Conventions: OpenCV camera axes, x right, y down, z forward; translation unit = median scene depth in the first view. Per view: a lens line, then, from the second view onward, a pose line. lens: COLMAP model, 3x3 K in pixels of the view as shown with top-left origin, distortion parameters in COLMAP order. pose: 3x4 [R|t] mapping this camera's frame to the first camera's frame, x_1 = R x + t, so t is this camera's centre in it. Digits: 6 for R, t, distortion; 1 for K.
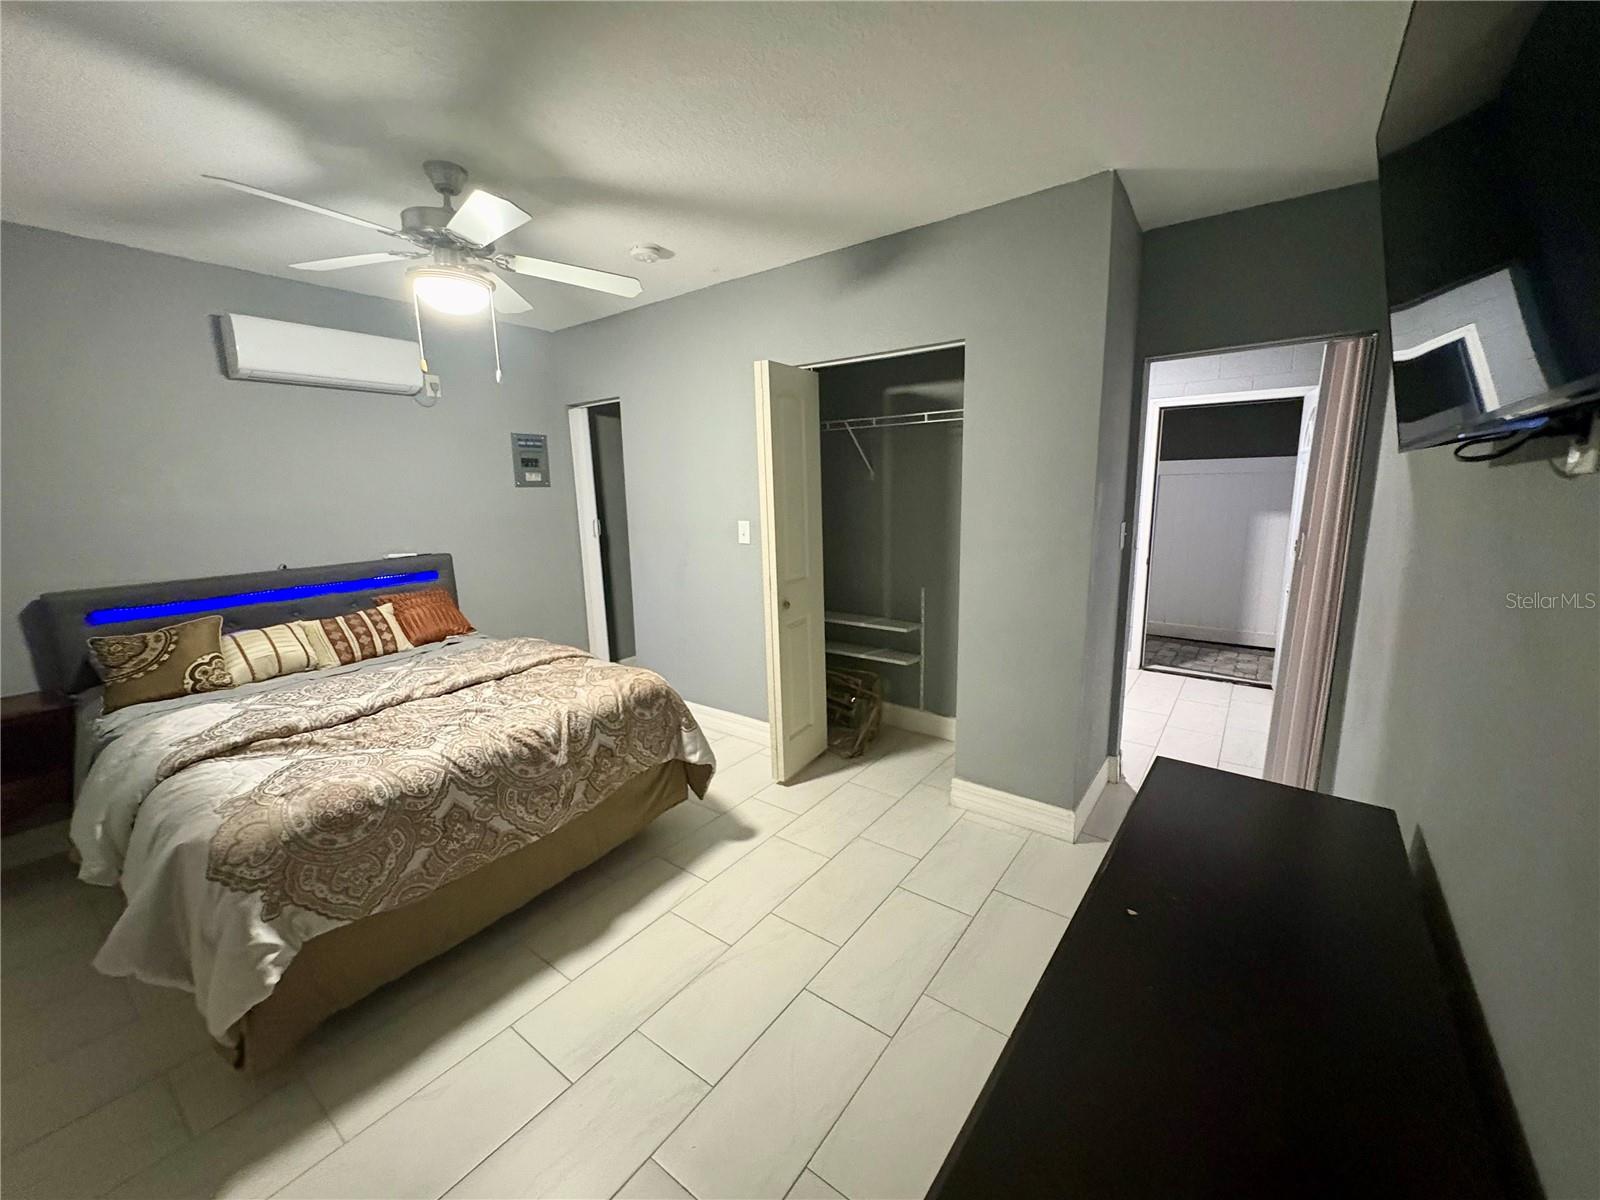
lens RADIAL K [[638.5, 0, 802.6], [0, 638.5, 603.3], [0, 0, 1]] dist [-0.001504, -0.000094]
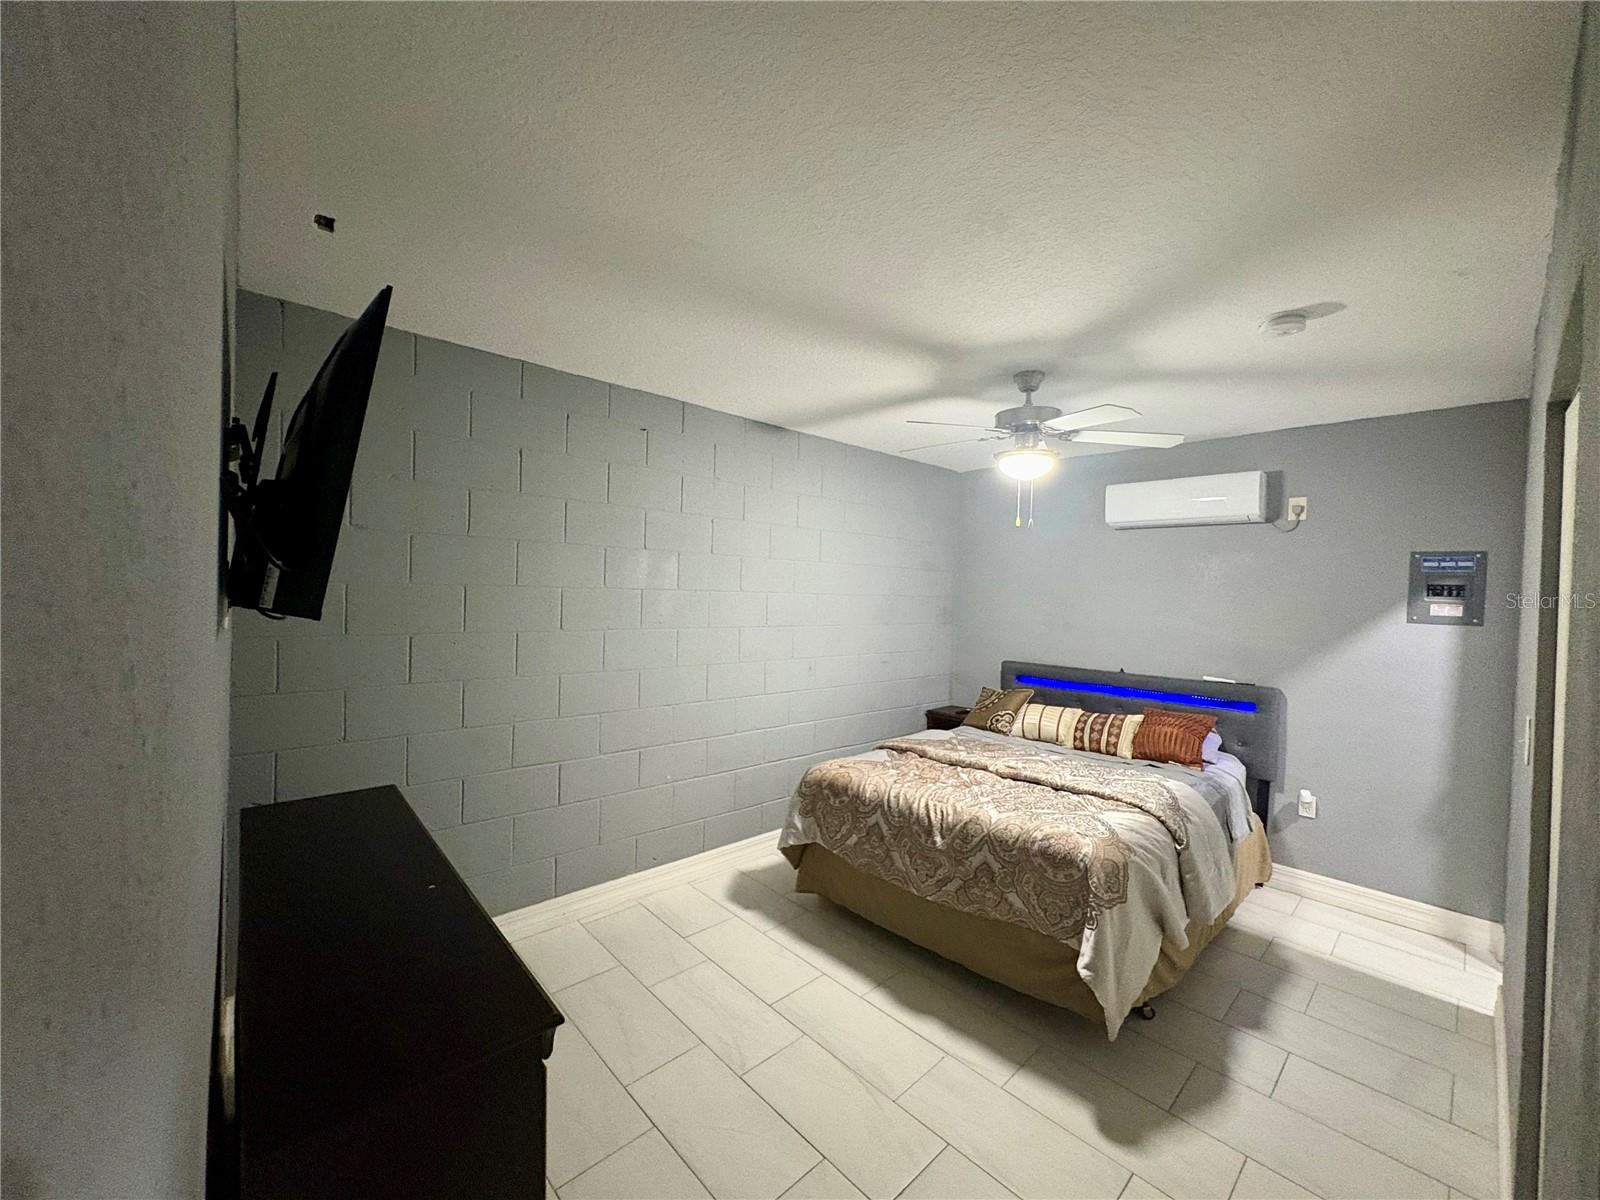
lens RADIAL K [[638.5, 0, 802.6], [0, 638.5, 603.3], [0, 0, 1]] dist [-0.001504, -0.000094]
pose [[-0.194444, 0.031957, -0.980393, 0.682069], [-0.203734, 0.976358, 0.072233, -0.186220], [0.959523, 0.213785, -0.183337, 0.744065]]
